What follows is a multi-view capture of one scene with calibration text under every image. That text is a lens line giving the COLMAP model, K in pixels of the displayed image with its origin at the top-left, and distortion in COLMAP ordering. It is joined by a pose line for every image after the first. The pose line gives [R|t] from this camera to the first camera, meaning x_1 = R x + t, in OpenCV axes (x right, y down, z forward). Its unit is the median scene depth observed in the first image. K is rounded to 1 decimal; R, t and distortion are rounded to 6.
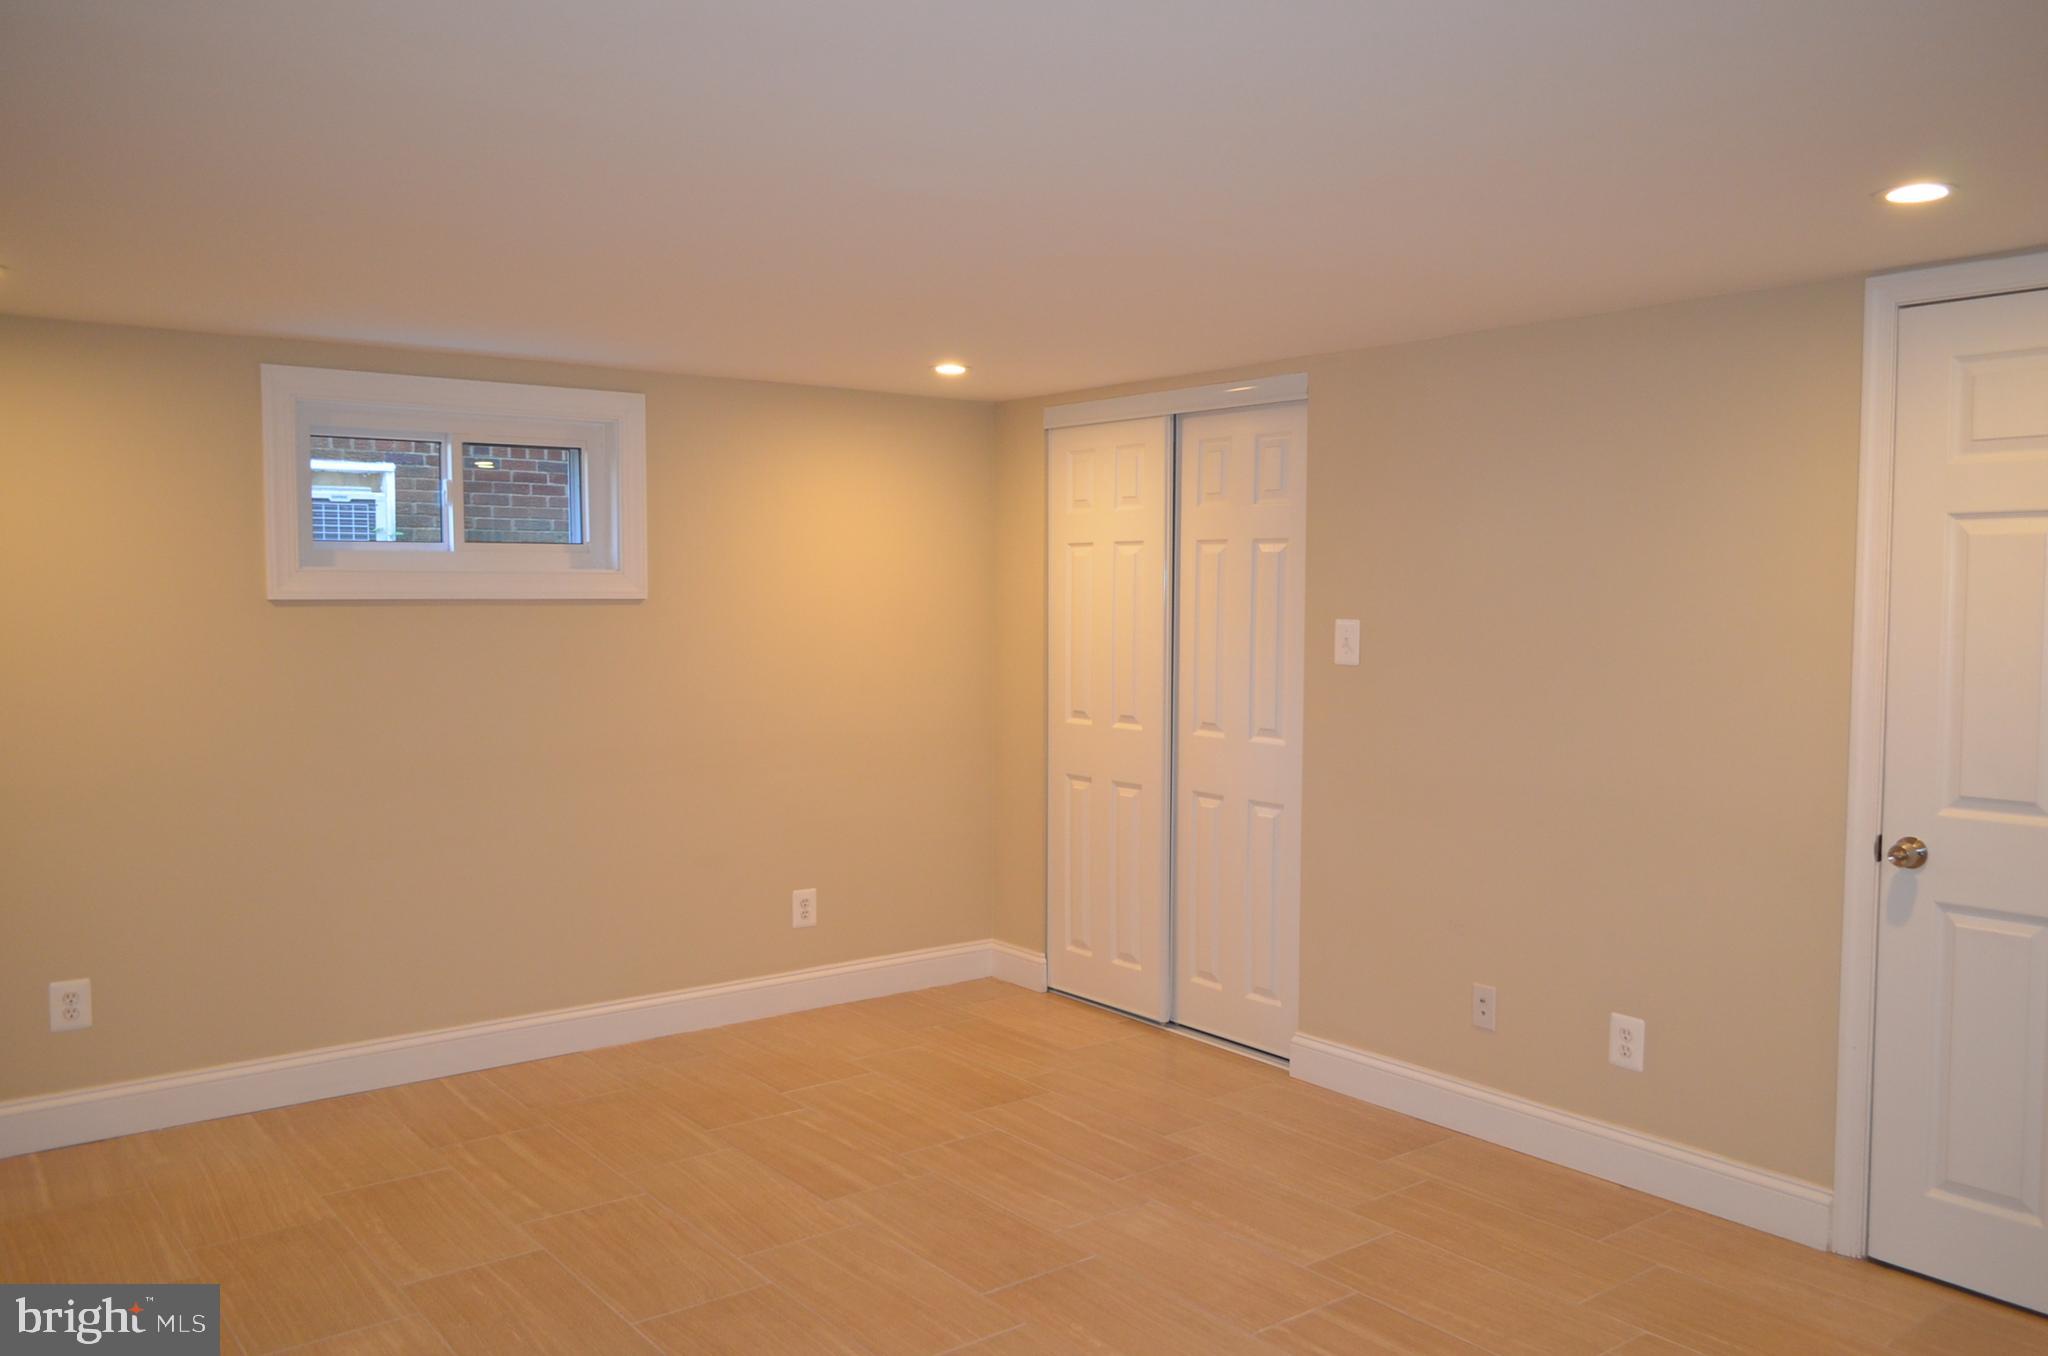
lens RADIAL K [[1652.1, 0, 1024.0], [0, 1652.1, 678.0], [0, 0, 1]] dist [0.004687, -0.003240]
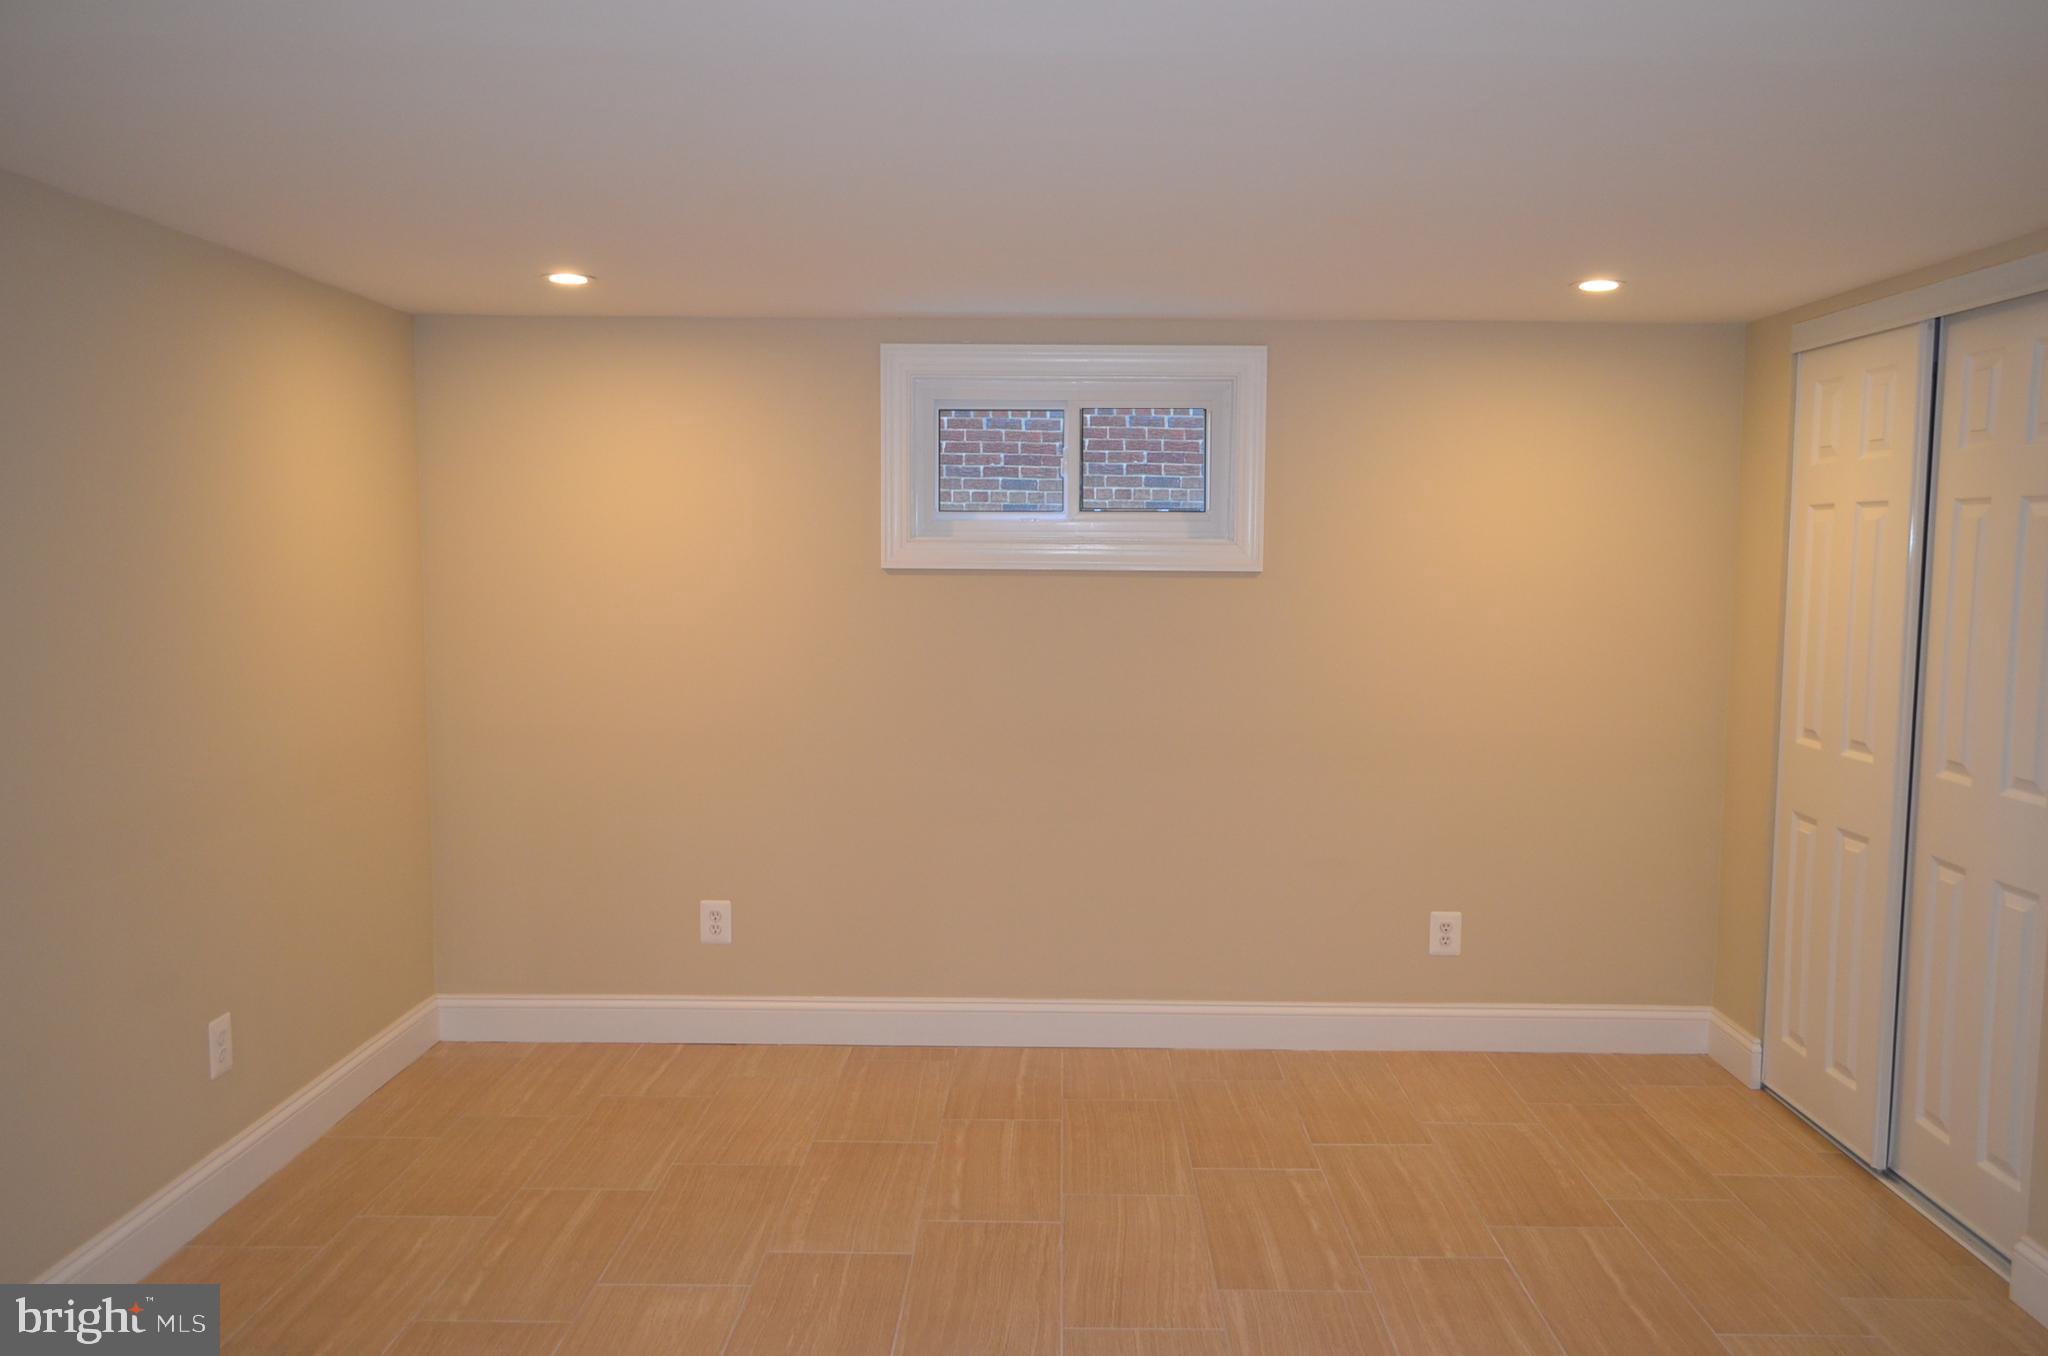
lens RADIAL K [[1602.9, 0, 1024.0], [0, 1602.9, 678.0], [0, 0, 1]] dist [0.004495, 0.005198]
pose [[0.778823, 0.055861, -0.624751, 0.224439], [-0.041290, 0.998432, 0.037802, -0.017177], [0.625883, -0.003645, 0.779908, 0.224662]]
